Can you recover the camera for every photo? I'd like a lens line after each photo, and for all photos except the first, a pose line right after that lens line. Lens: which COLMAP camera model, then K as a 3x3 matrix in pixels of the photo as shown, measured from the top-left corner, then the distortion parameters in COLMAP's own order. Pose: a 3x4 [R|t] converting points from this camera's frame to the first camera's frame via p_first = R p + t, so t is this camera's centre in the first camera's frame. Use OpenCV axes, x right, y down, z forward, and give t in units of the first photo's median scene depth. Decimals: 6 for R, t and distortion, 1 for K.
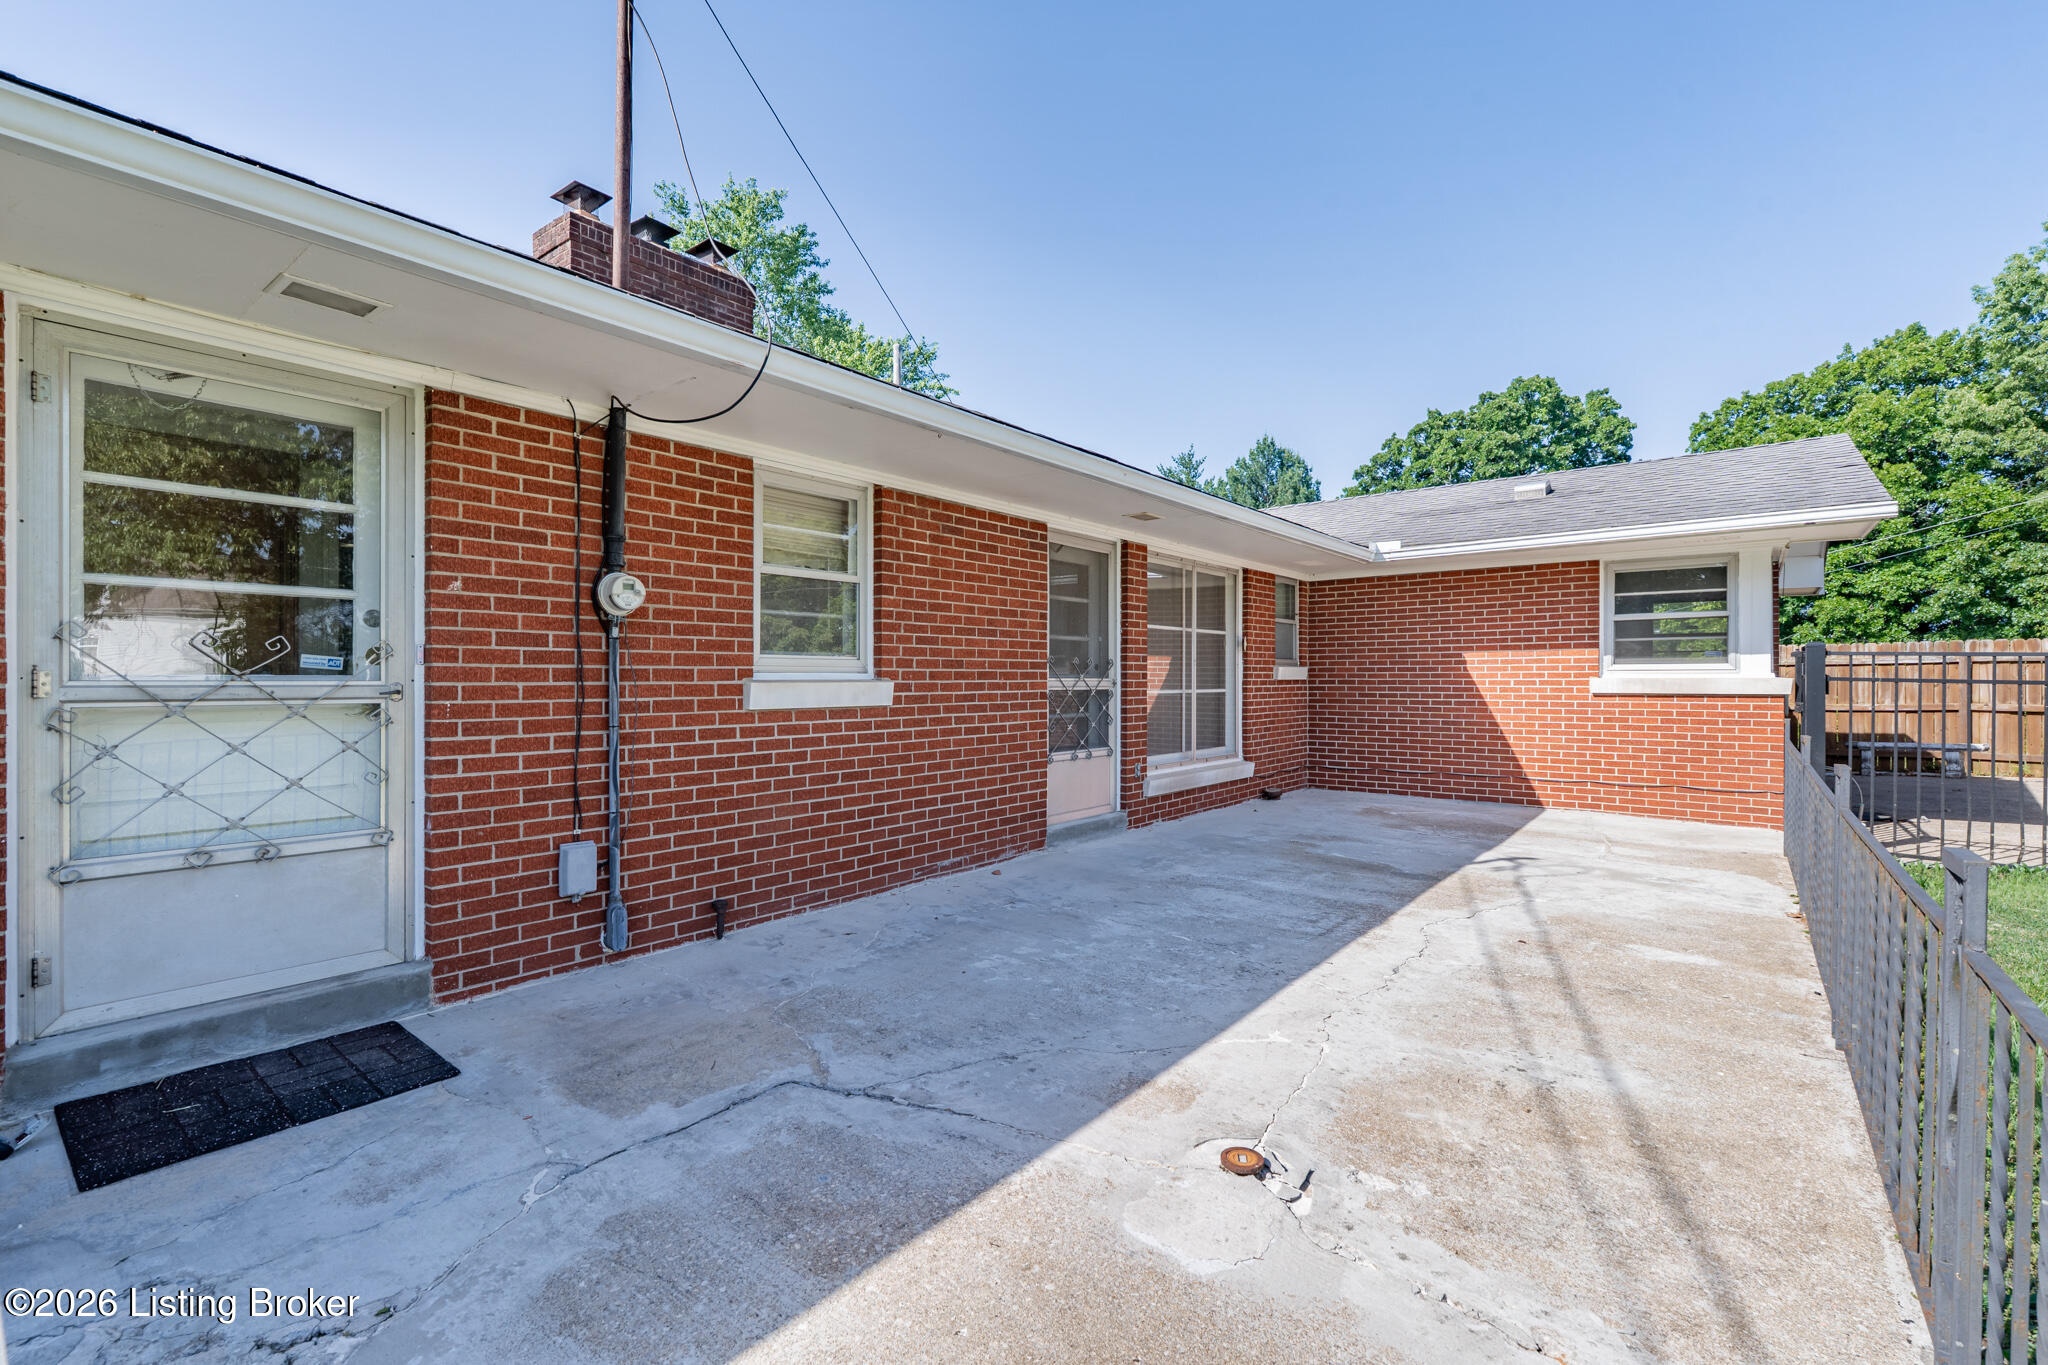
lens RADIAL K [[904.6, 0, 1012.7], [0, 904.6, 682.7], [0, 0, 1]] dist [0.000280, 0.000048]
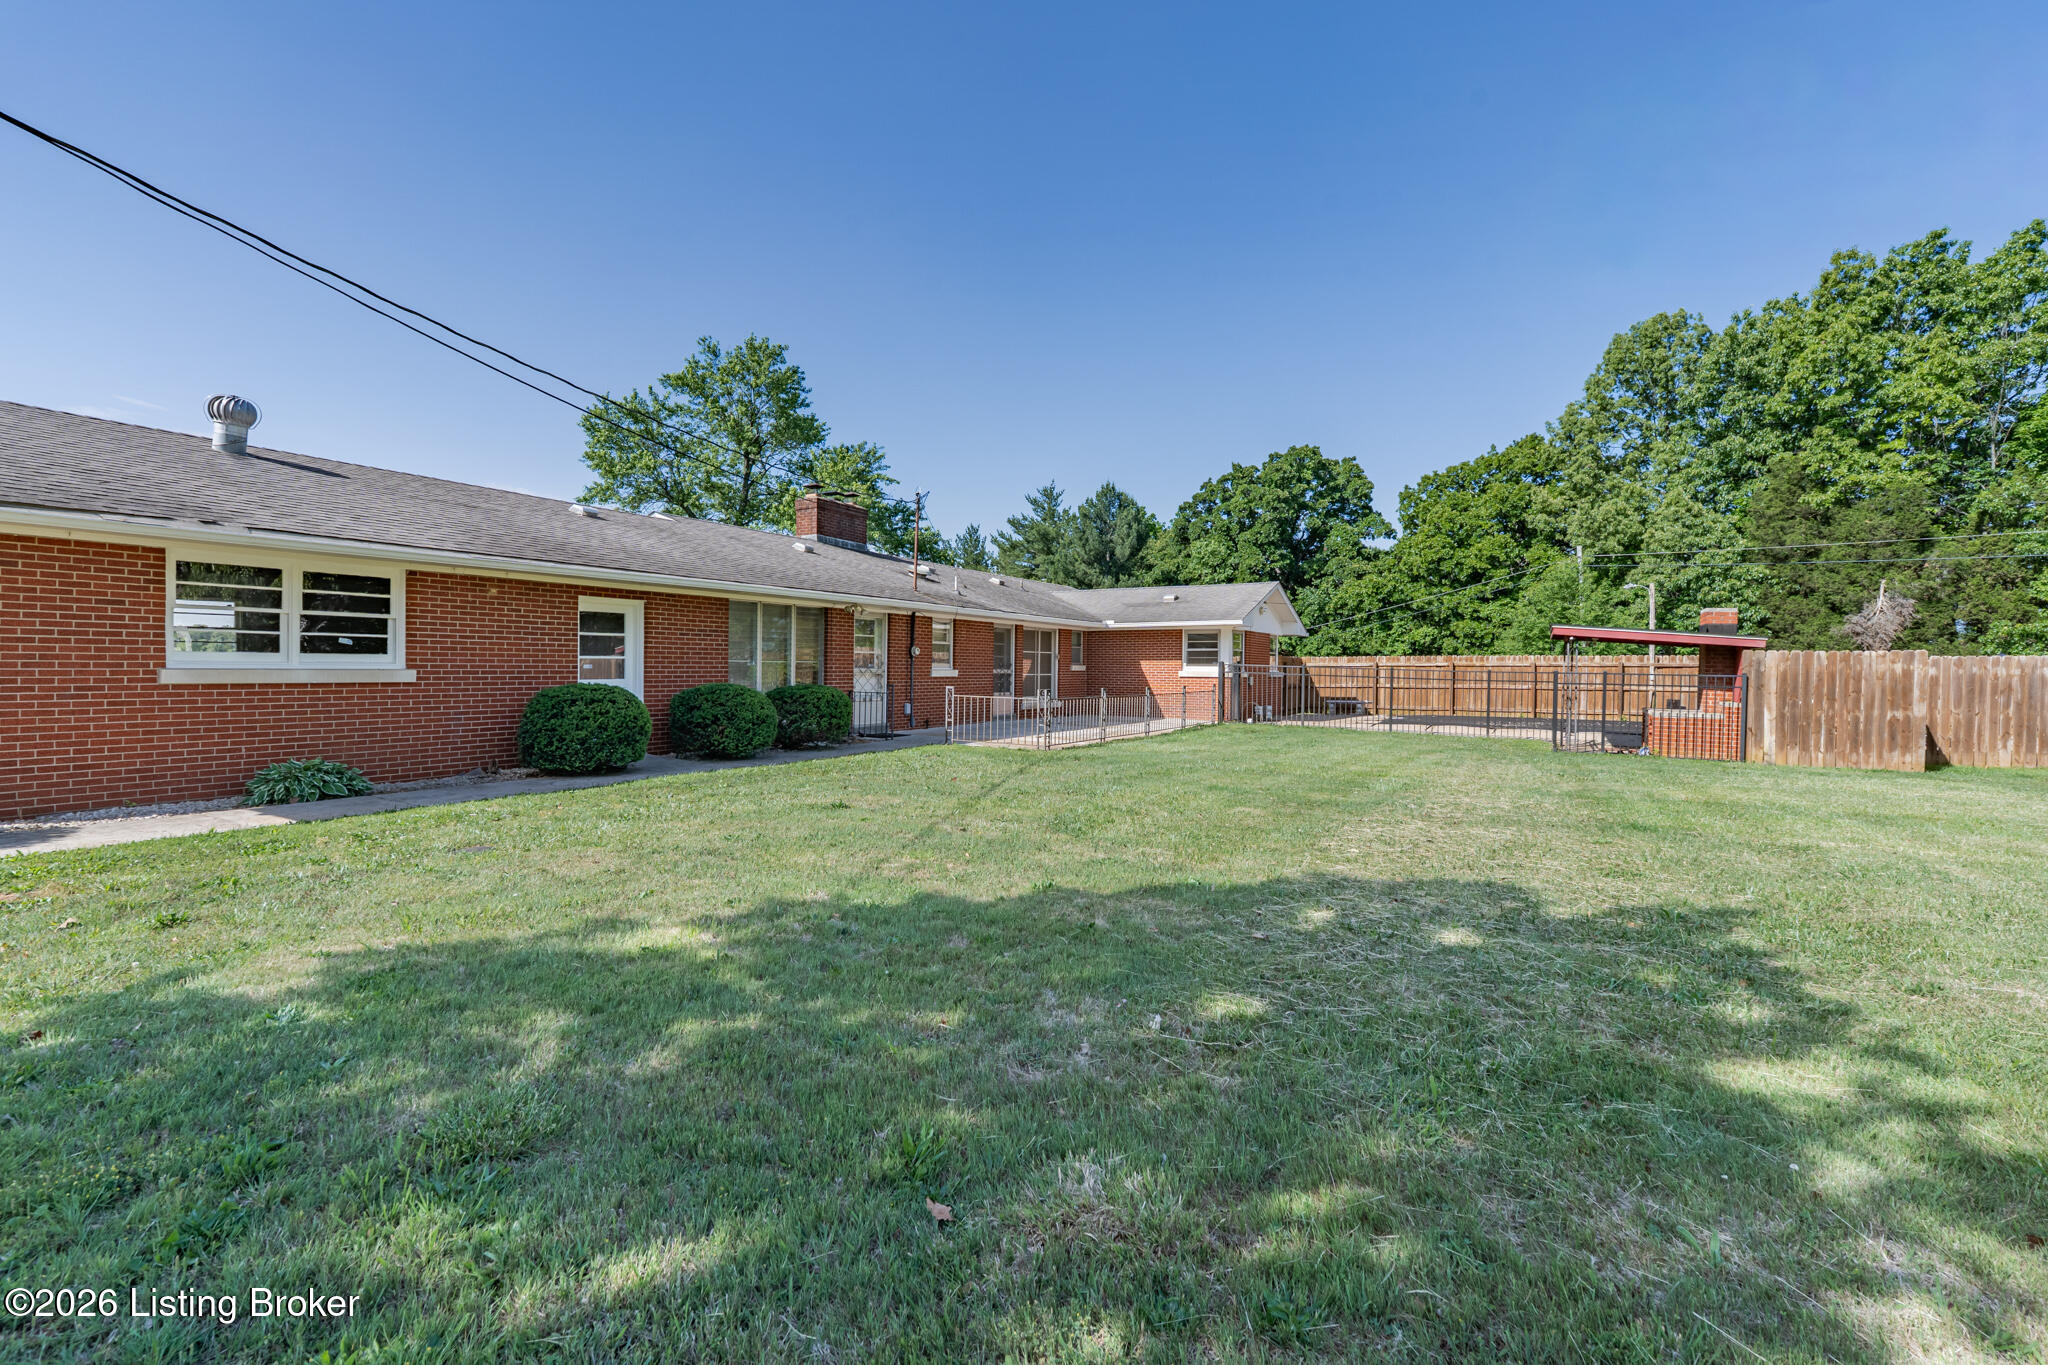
lens RADIAL K [[904.6, 0, 1024.0], [0, 904.6, 683.7], [0, 0, 1]] dist [0.000280, 0.000048]
pose [[0.987640, 0.010317, 0.156402, -0.249382], [-0.013022, 0.999783, 0.016282, -0.005431], [-0.156200, -0.018117, 0.987559, -1.544736]]
